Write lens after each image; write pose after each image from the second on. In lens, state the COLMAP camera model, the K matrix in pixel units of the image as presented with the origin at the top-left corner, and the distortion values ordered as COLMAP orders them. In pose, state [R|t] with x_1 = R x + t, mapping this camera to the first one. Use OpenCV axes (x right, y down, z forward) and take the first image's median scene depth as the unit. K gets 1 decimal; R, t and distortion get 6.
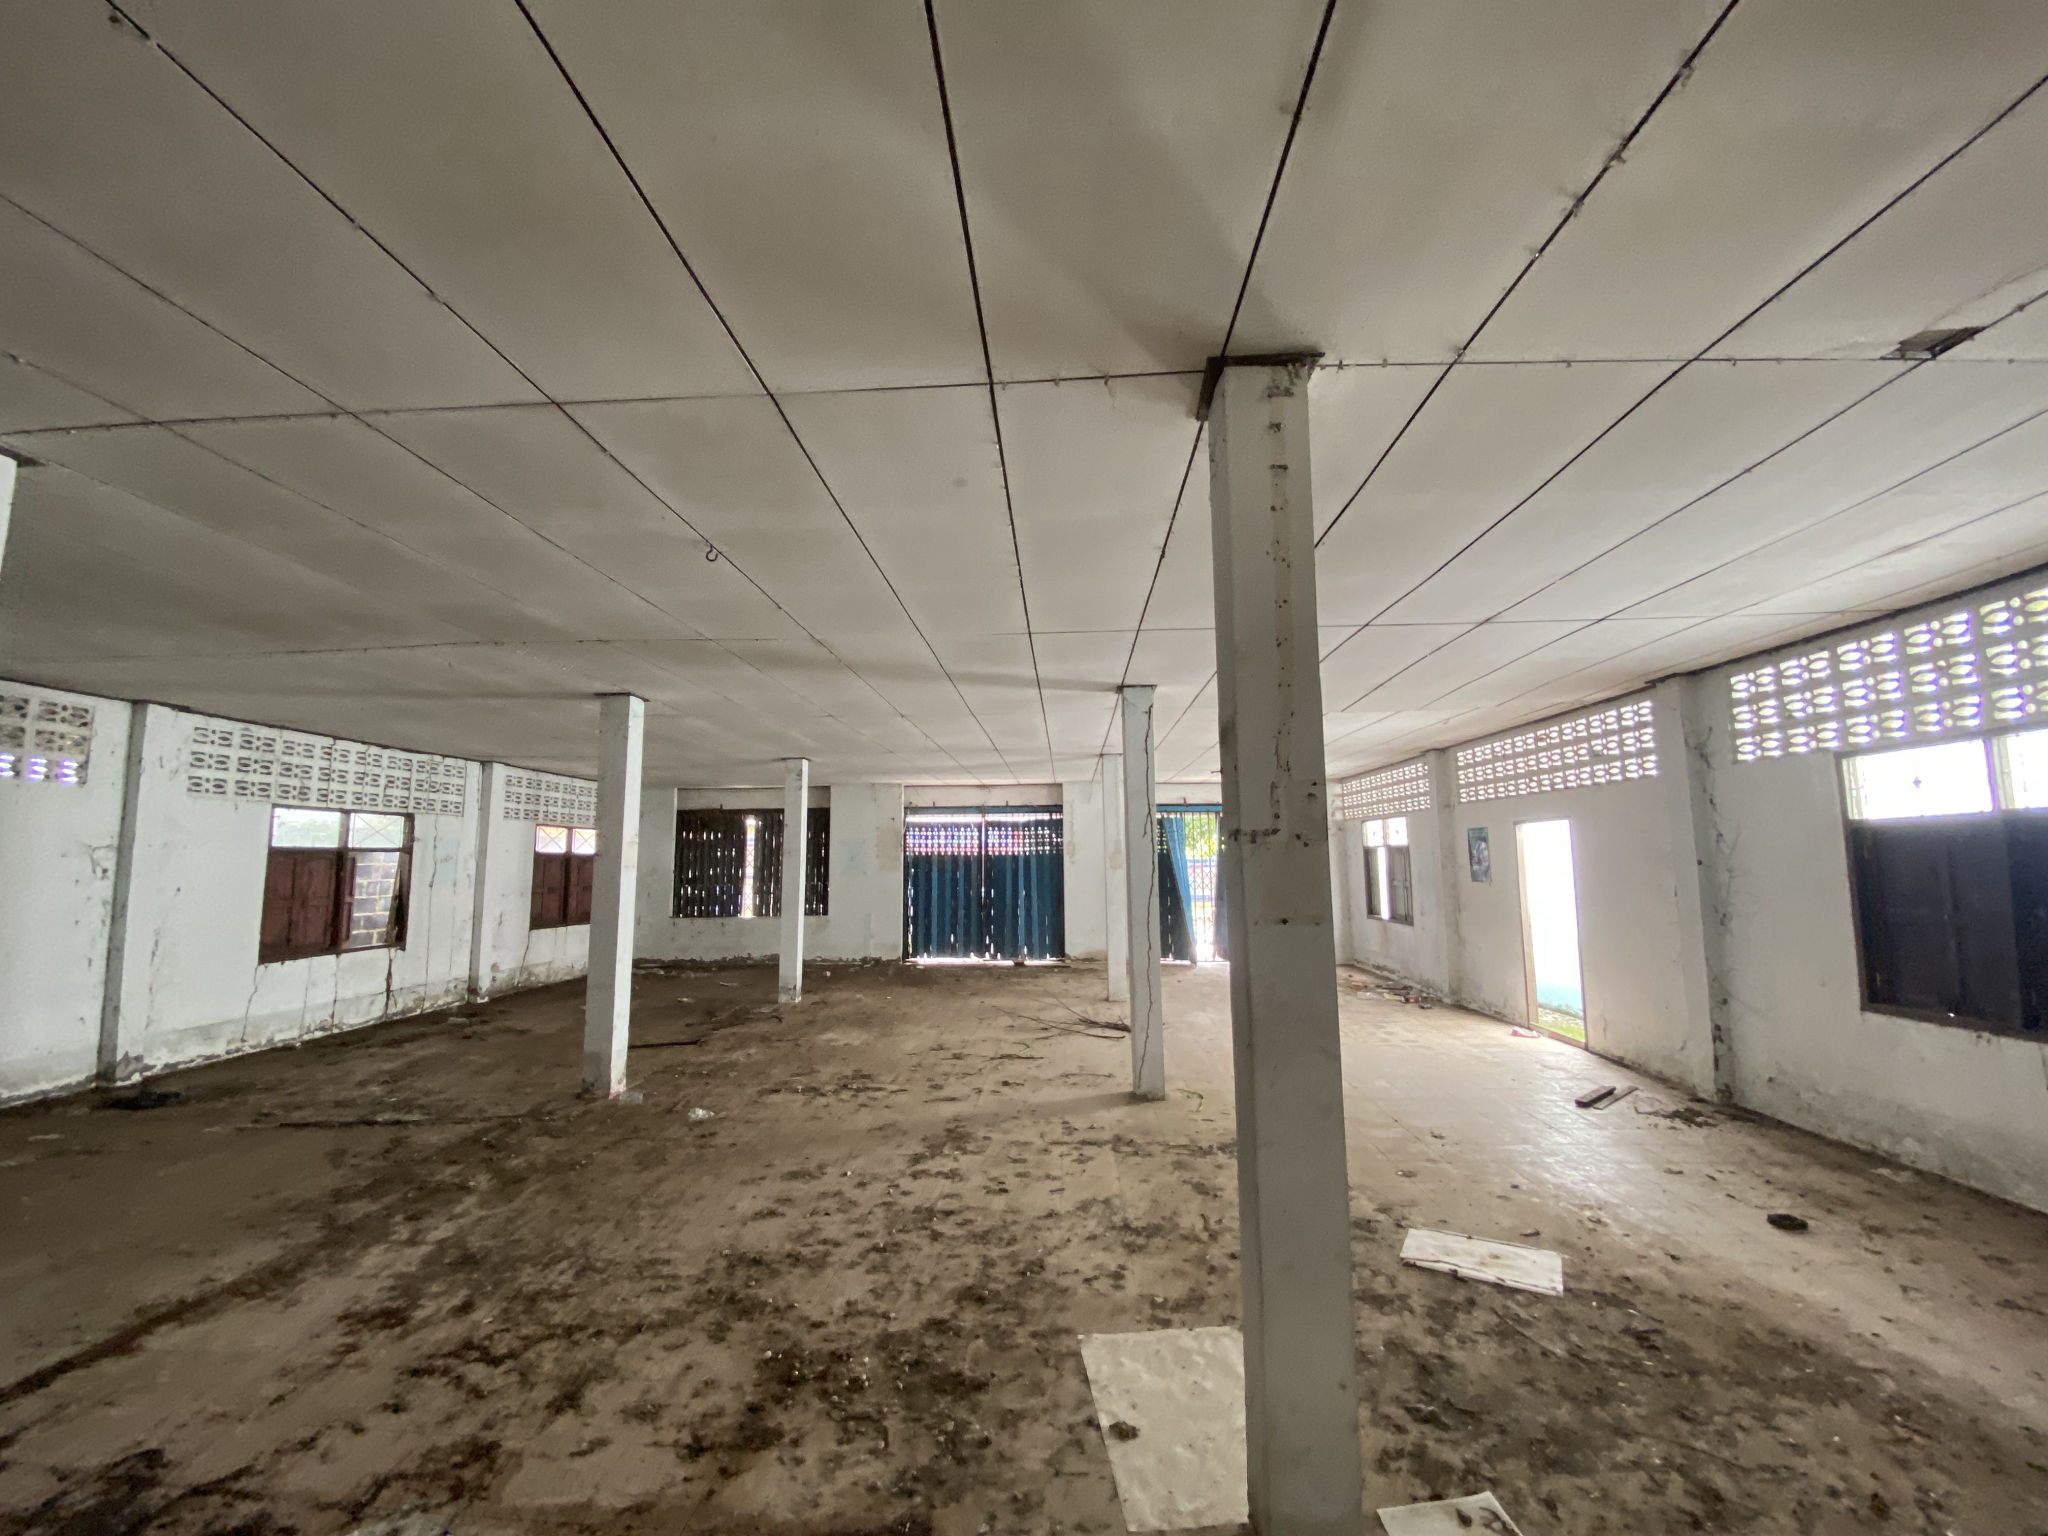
lens RADIAL K [[842.5, 0, 1026.6], [0, 842.5, 775.6], [0, 0, 1]] dist [0.002854, -0.001313]
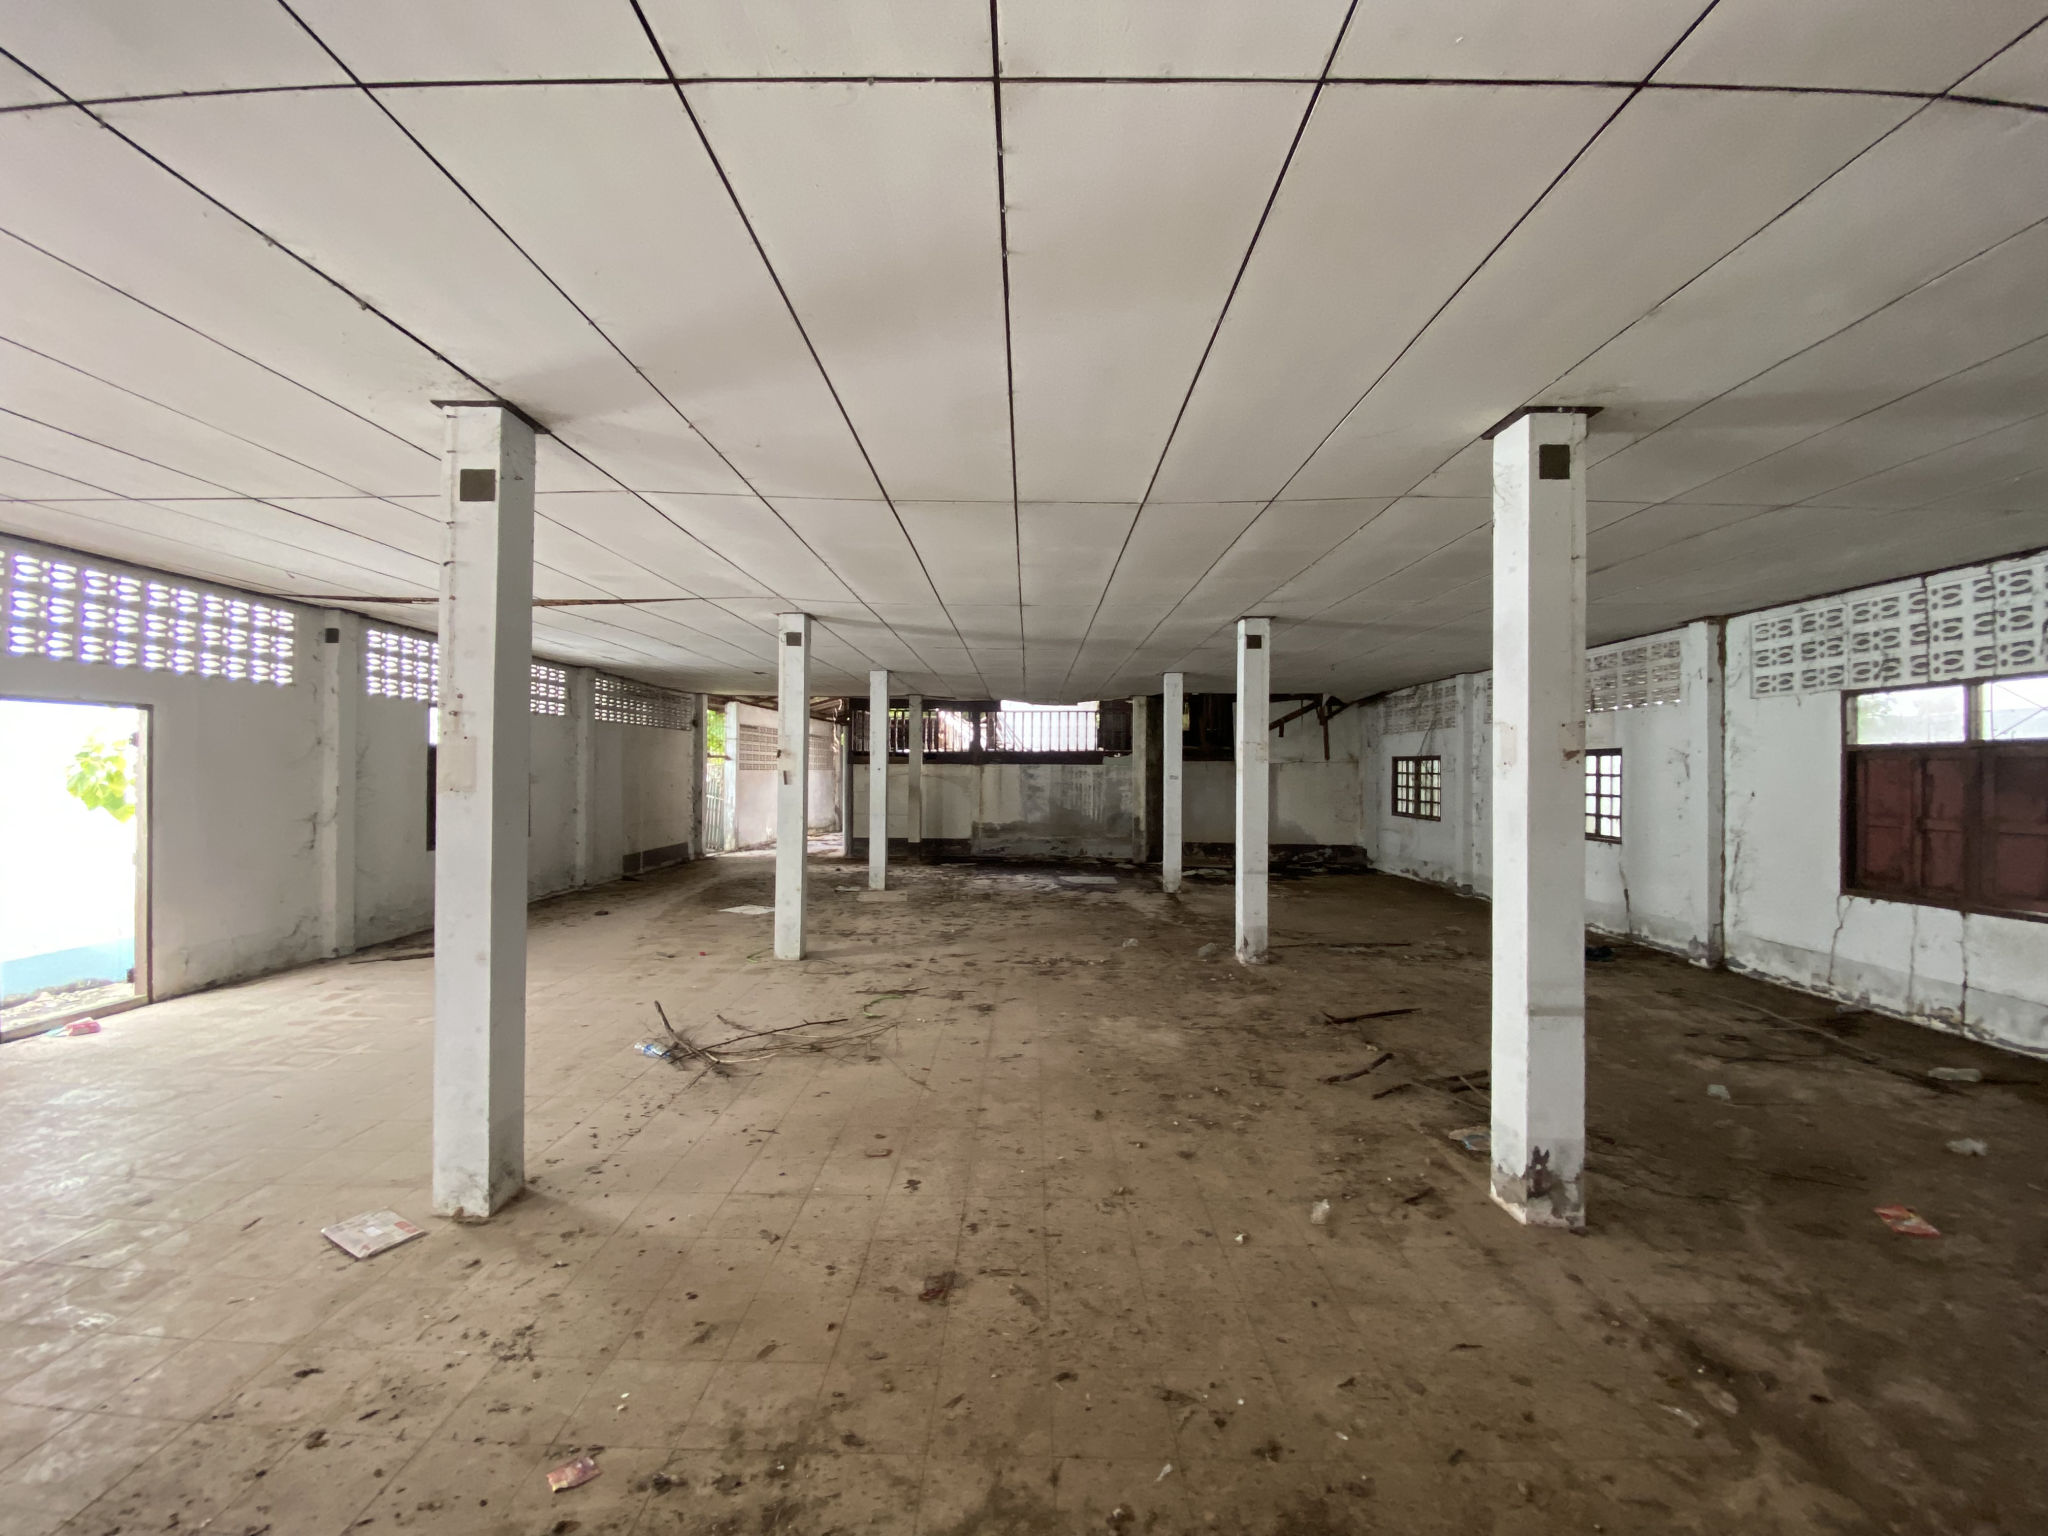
lens RADIAL K [[842.5, 0, 1017.1], [0, 842.5, 768.0], [0, 0, 1]] dist [0.002854, -0.001313]
pose [[-0.999317, 0.000026, -0.036963, -0.102986], [0.003975, 0.994278, -0.106747, 0.183515], [0.036749, -0.106821, -0.993599, 1.732654]]
